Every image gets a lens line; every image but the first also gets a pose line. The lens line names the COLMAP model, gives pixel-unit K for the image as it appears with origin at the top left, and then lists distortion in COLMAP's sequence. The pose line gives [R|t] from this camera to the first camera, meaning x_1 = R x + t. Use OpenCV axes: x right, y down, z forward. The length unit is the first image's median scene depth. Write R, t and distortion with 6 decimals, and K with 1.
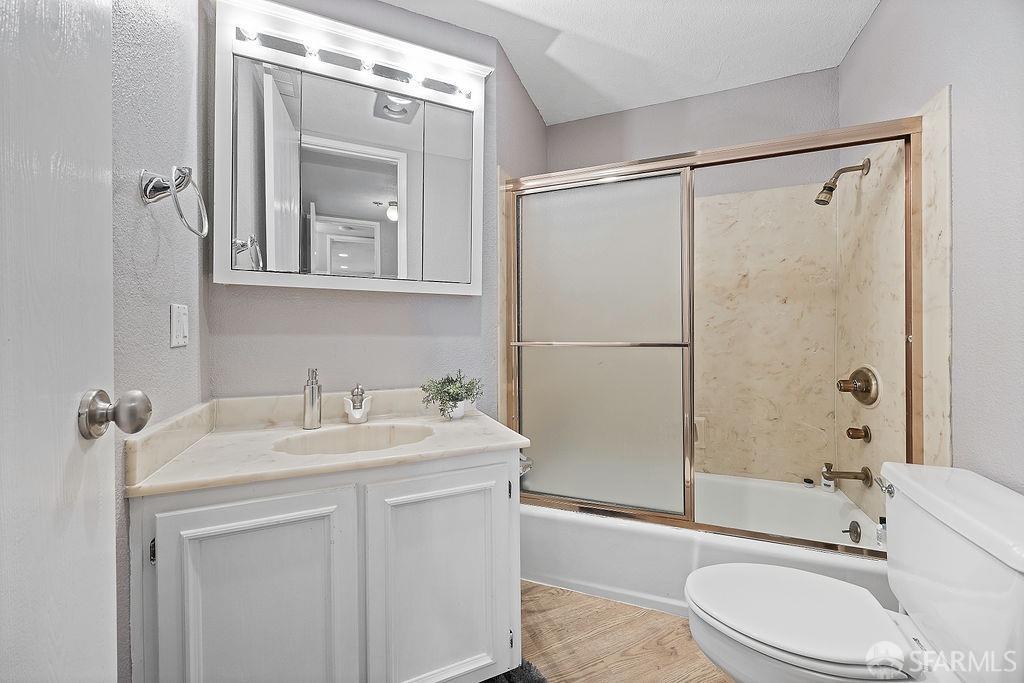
lens RADIAL K [[393.6, 0, 515.5], [0, 393.6, 340.9], [0, 0, 1]] dist [-0.003280, -0.000086]
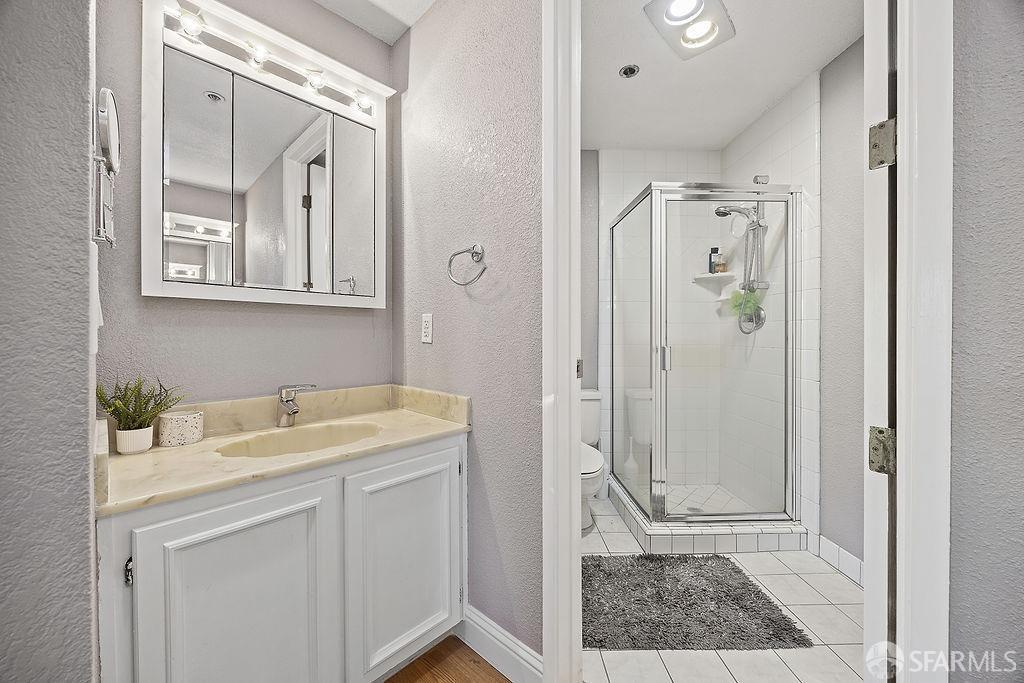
lens RADIAL K [[393.6, 0, 490.6], [0, 393.6, 334.0], [0, 0, 1]] dist [-0.003280, -0.000086]
pose [[0.937394, -0.002740, 0.348261, -0.326205], [0.012282, 0.999607, -0.025195, 0.003330], [-0.348055, 0.027895, 0.937059, -0.149536]]
